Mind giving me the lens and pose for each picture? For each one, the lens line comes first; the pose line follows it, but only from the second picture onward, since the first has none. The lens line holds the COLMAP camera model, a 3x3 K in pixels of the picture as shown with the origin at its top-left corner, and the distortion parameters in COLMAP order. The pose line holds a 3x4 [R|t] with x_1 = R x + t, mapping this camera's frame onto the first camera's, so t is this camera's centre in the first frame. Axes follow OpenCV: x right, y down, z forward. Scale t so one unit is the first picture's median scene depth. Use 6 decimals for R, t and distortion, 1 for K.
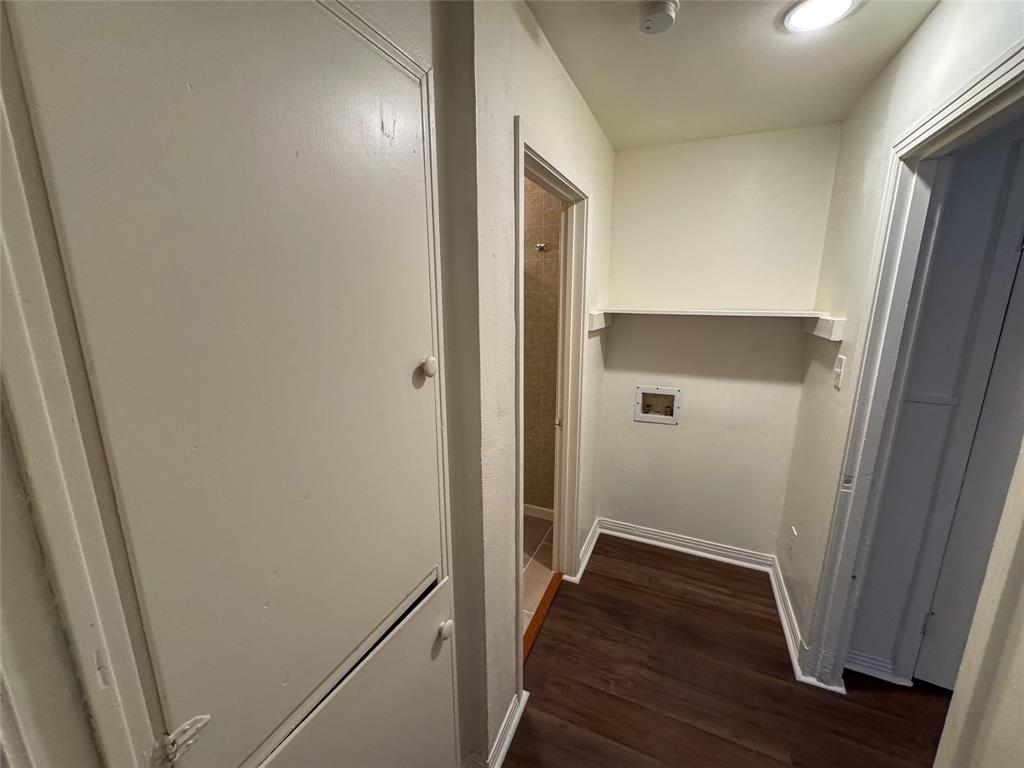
lens RADIAL K [[408.1, 0, 512.0], [0, 408.1, 384.0], [0, 0, 1]] dist [-0.002373, 0.000011]
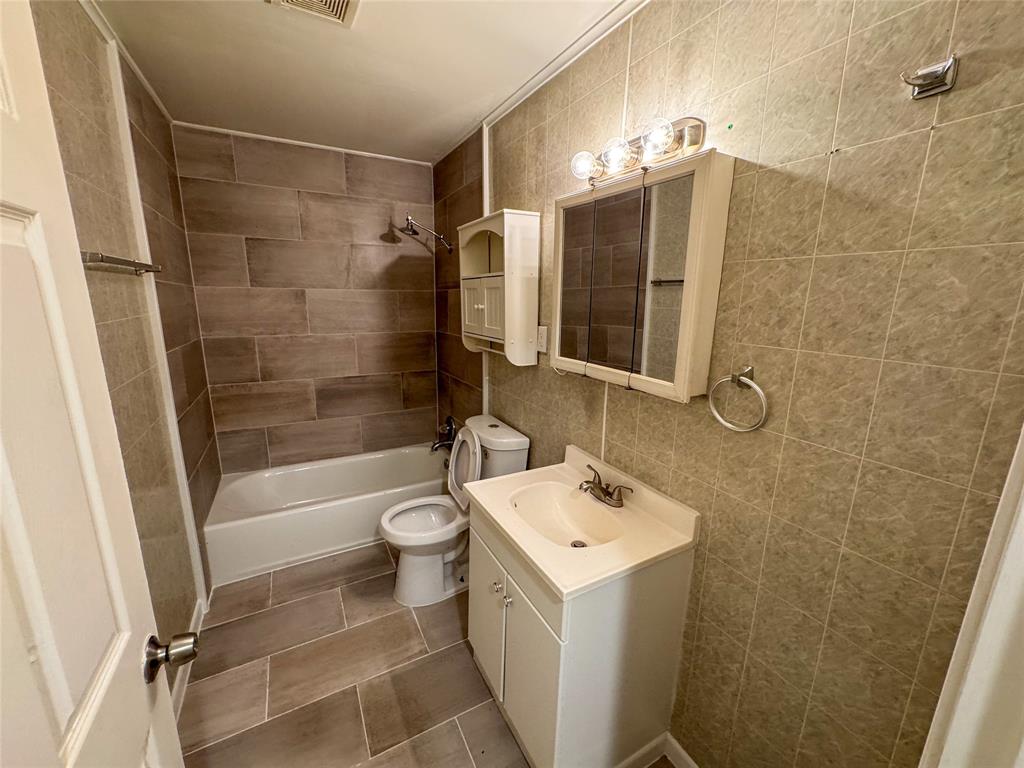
lens RADIAL K [[408.1, 0, 512.0], [0, 408.1, 384.0], [0, 0, 1]] dist [-0.002373, 0.000011]
pose [[0.801563, 0.145879, -0.579842, 0.033904], [-0.145315, 0.988233, 0.047742, -0.109061], [0.579983, 0.045992, 0.813329, 0.621955]]
